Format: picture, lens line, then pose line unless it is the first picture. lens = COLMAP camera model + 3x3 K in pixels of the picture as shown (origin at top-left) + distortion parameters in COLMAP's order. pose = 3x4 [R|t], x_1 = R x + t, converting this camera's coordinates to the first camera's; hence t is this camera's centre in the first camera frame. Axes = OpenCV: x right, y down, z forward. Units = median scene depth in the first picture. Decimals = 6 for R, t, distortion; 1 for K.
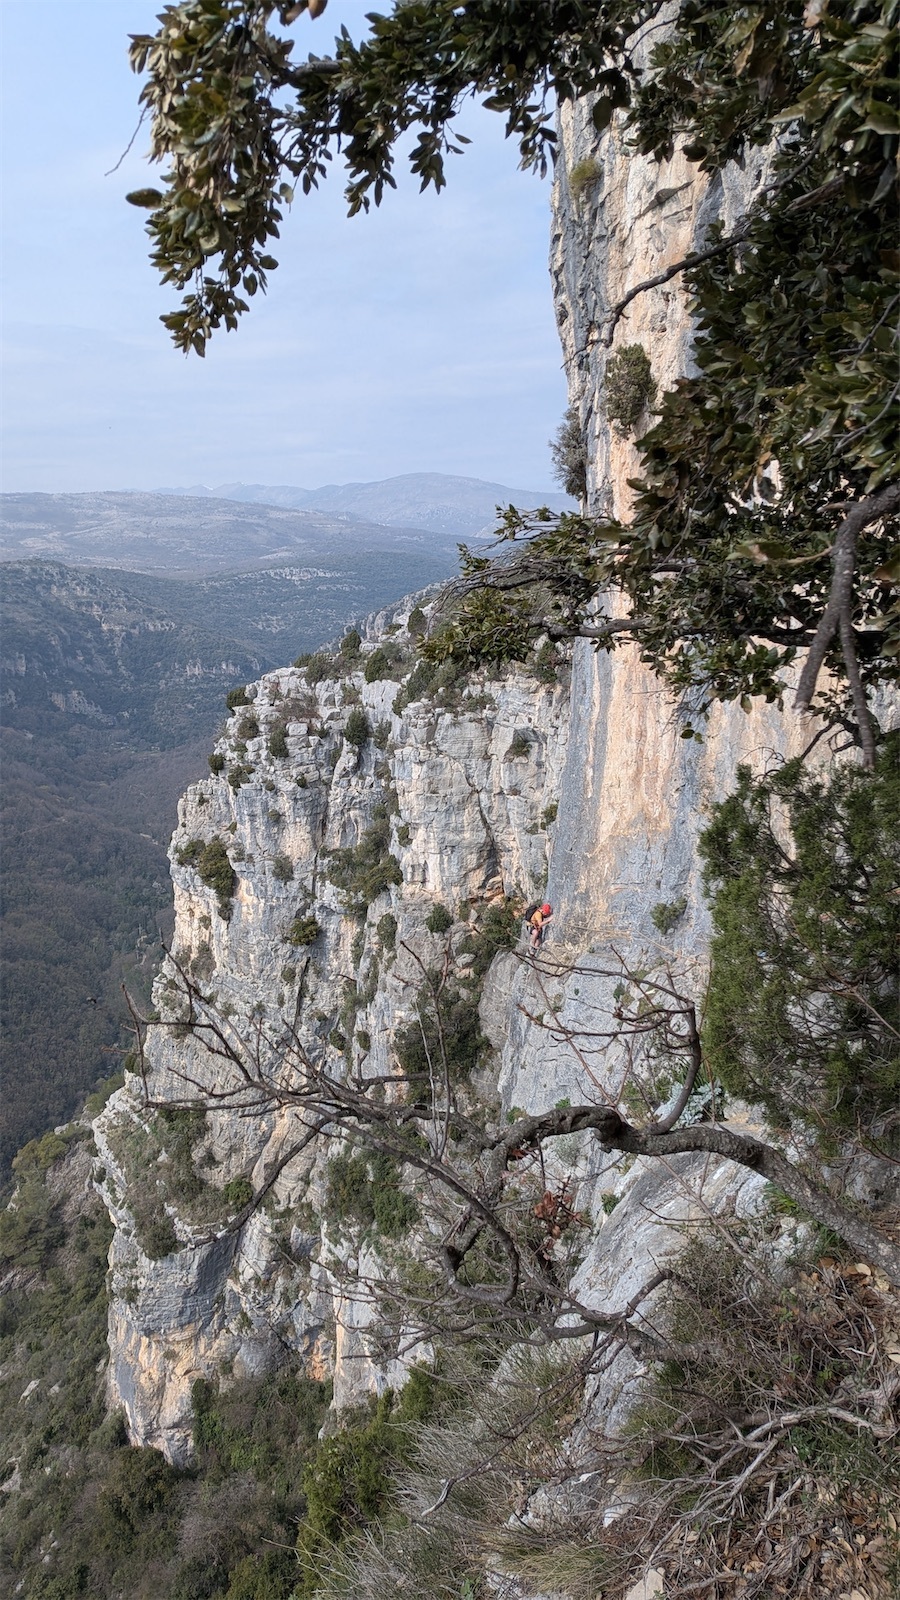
lens RADIAL K [[1155.3, 0, 424.5], [0, 1155.3, 807.7], [0, 0, 1]] dist [0.090872, -0.153316]
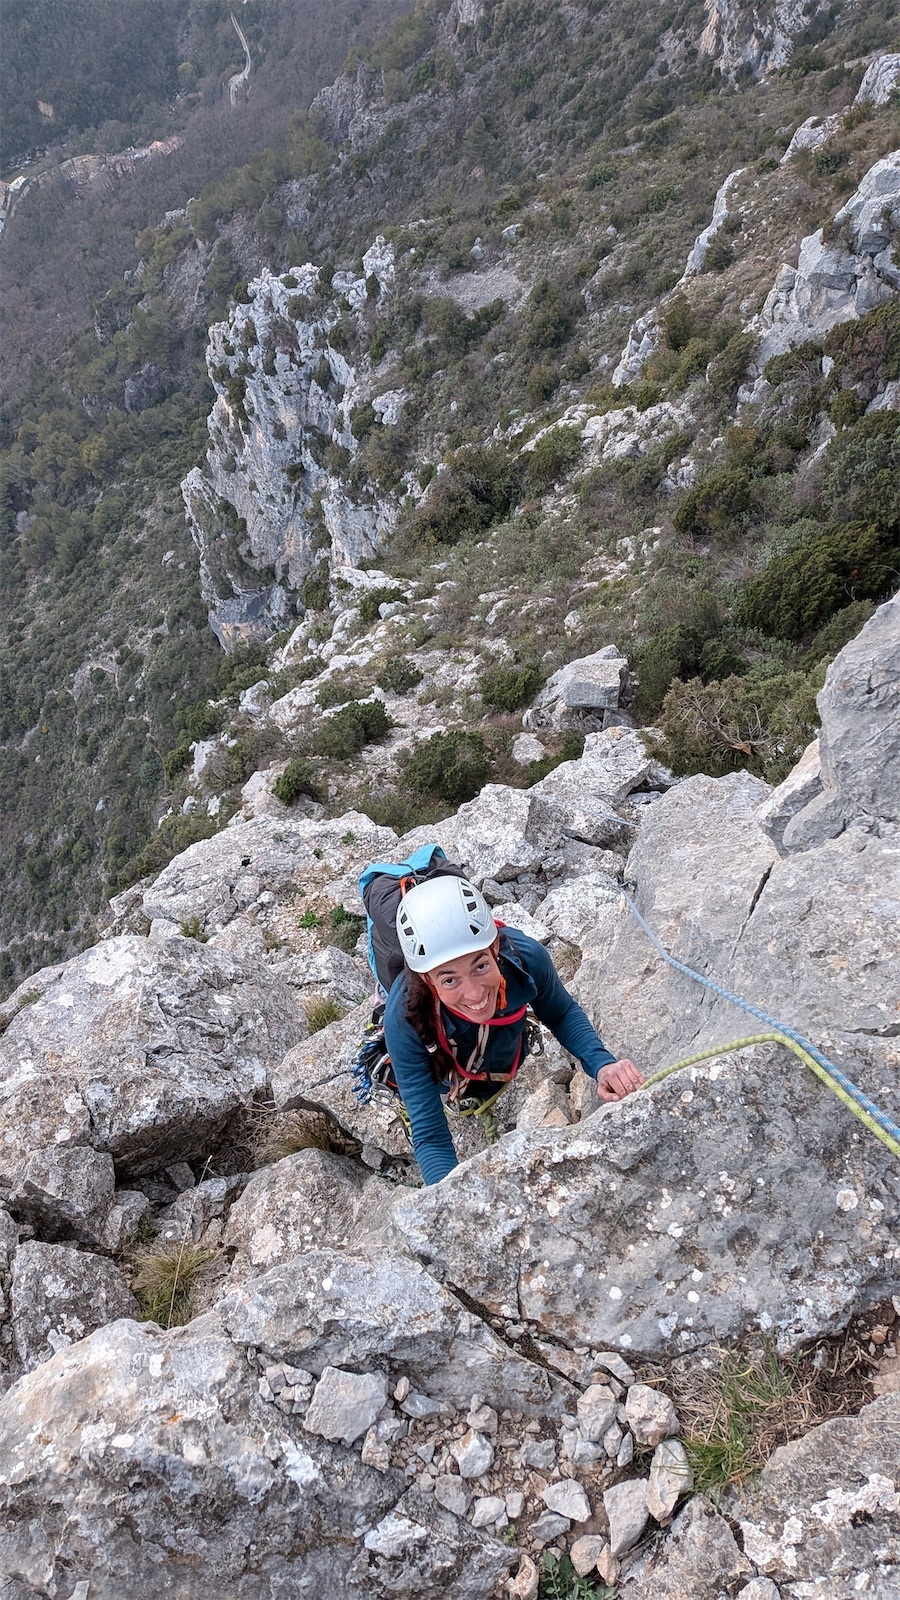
lens RADIAL K [[1153.7, 0, 423.7], [0, 1153.7, 777.0], [0, 0, 1]] dist [0.094471, -0.159272]
pose [[0.985393, 0.162201, -0.051882, 0.205337], [-0.045207, 0.542873, 0.838597, -0.956538], [0.164186, -0.824002, 0.542276, -0.129561]]
